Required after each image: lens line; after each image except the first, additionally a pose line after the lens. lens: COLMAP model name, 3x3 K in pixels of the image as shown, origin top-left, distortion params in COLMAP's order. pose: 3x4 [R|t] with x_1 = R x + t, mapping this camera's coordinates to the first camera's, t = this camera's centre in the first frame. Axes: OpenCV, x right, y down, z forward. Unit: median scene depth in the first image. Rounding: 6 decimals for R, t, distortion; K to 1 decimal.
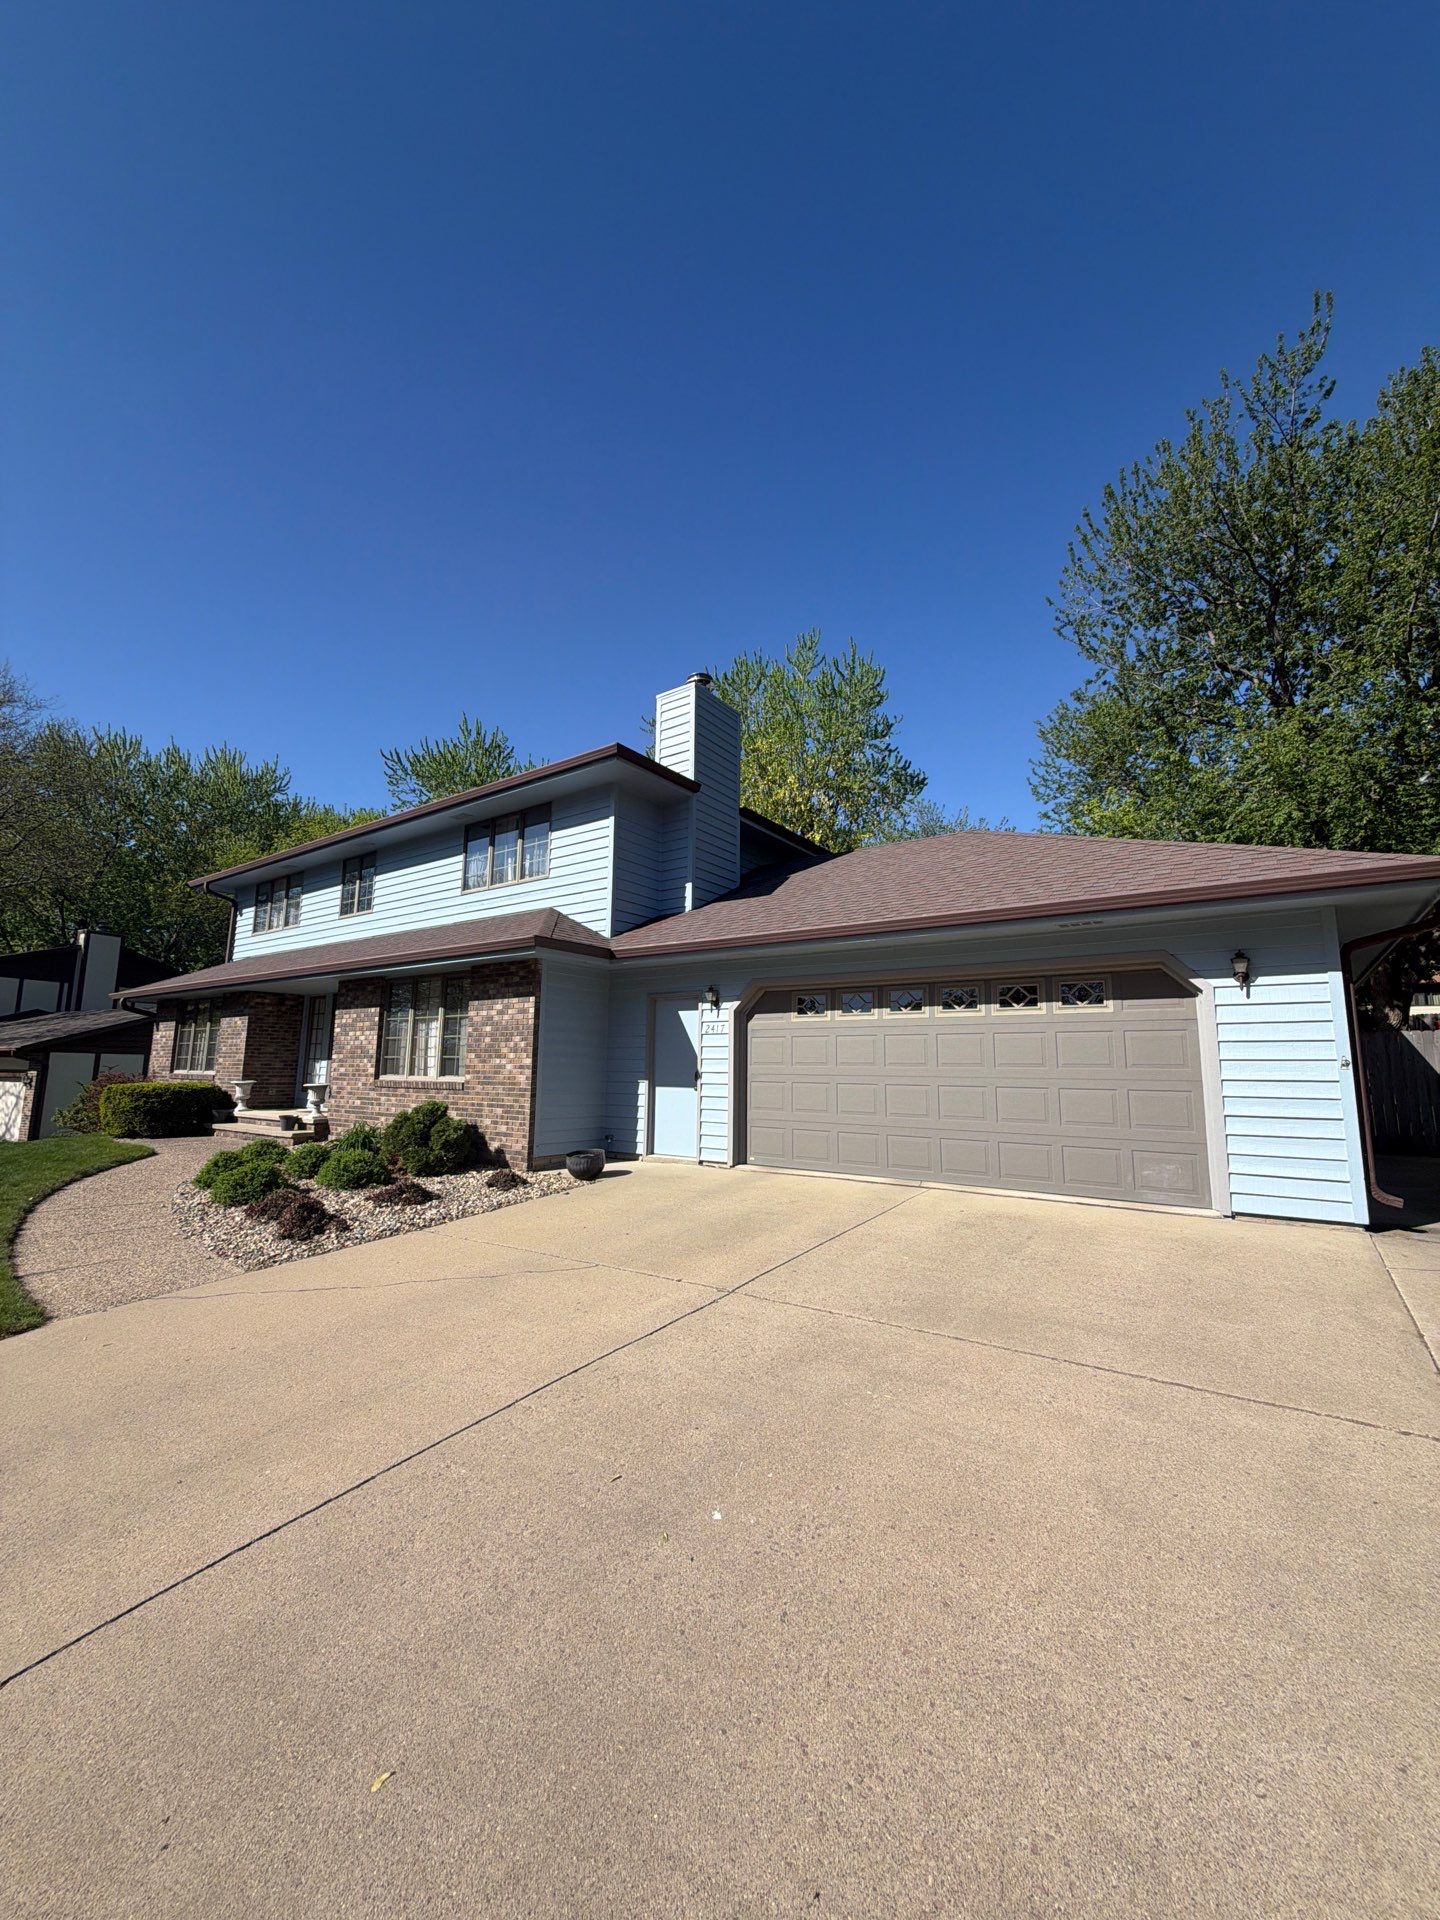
lens RADIAL K [[763.8, 0, 721.1], [0, 763.8, 954.1], [0, 0, 1]] dist [-0.002662, -0.000345]
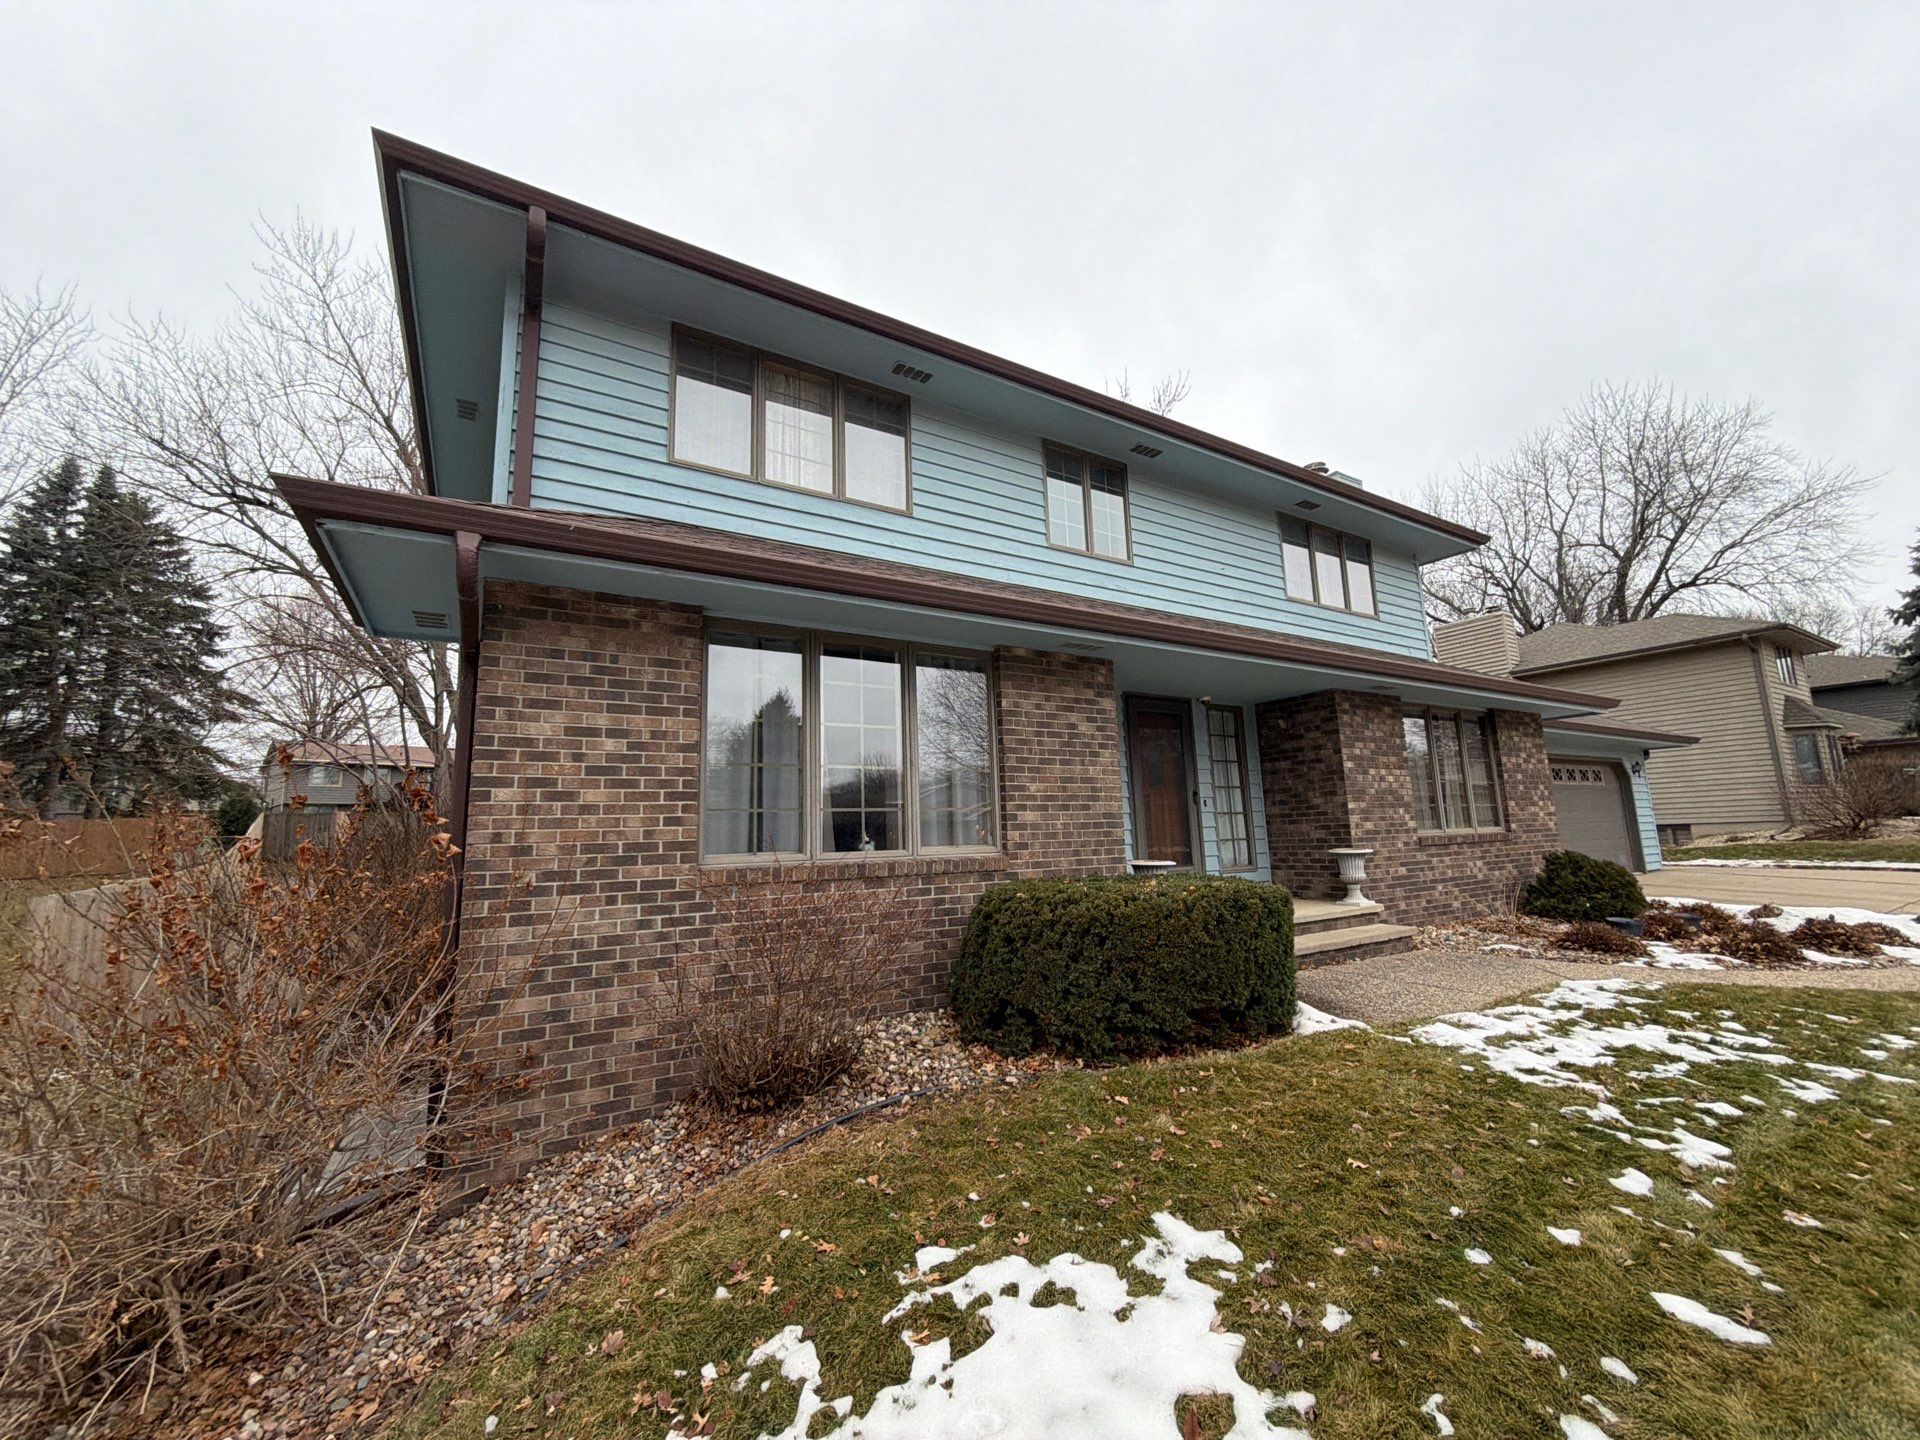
lens RADIAL K [[763.8, 0, 961.7], [0, 763.8, 720.5], [0, 0, 1]] dist [-0.002662, -0.000345]
pose [[0.399653, 0.120652, 0.908691, -1.294569], [-0.100829, 0.991071, -0.087245, 0.160411], [-0.911104, -0.056755, 0.408250, 1.093391]]
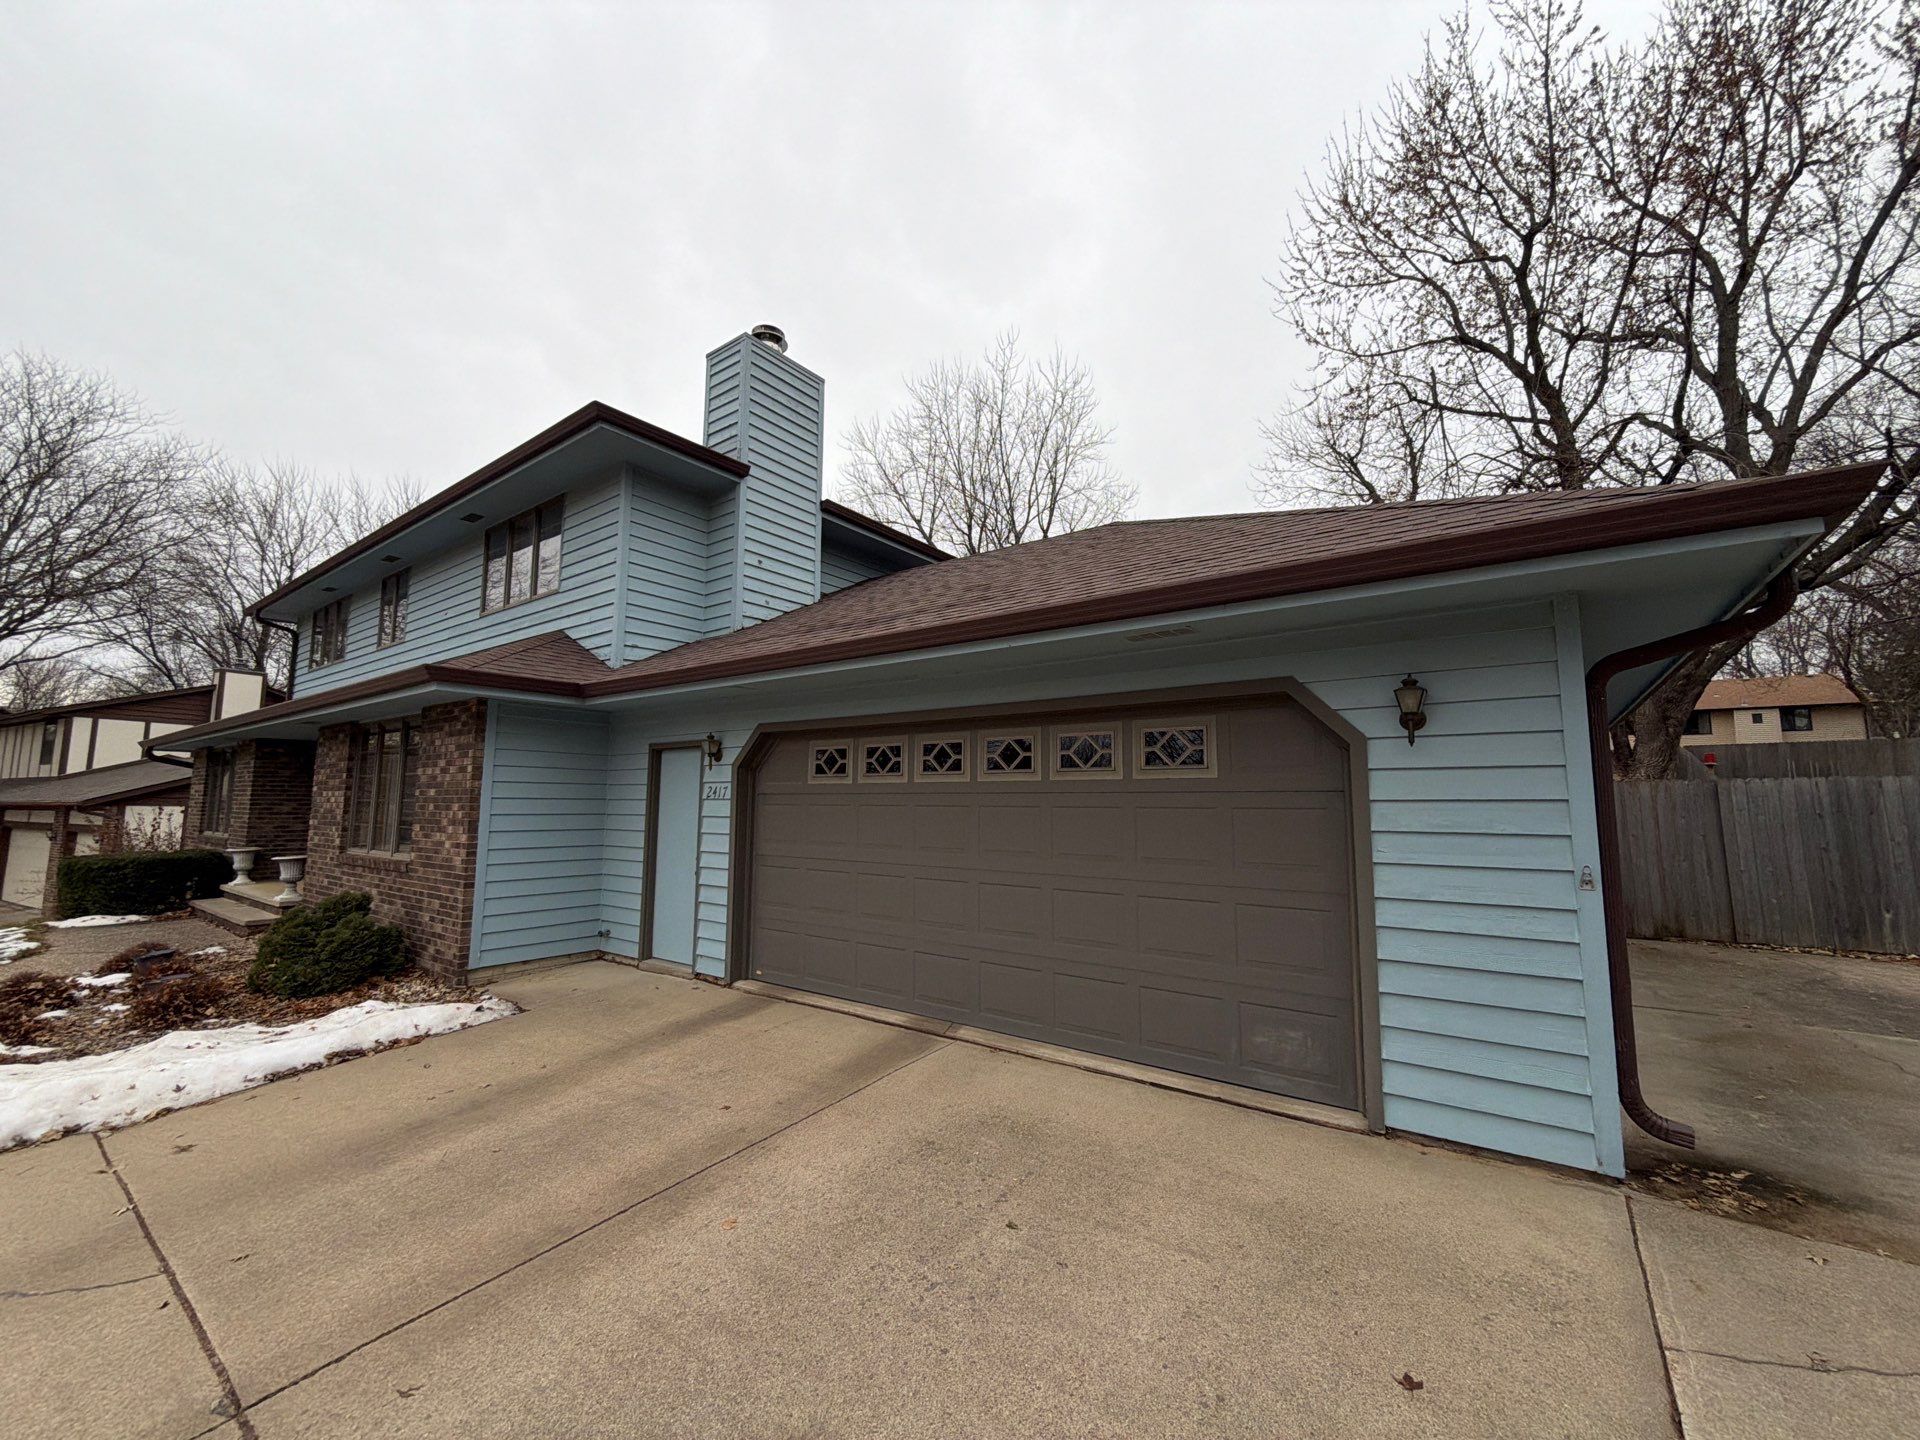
lens RADIAL K [[763.8, 0, 961.7], [0, 763.8, 723.2], [0, 0, 1]] dist [-0.002662, -0.000345]
pose [[0.999792, -0.007728, -0.018893, 0.197431], [0.008575, 0.998942, 0.045173, 0.001111], [0.018524, -0.045325, 0.998801, 0.233597]]
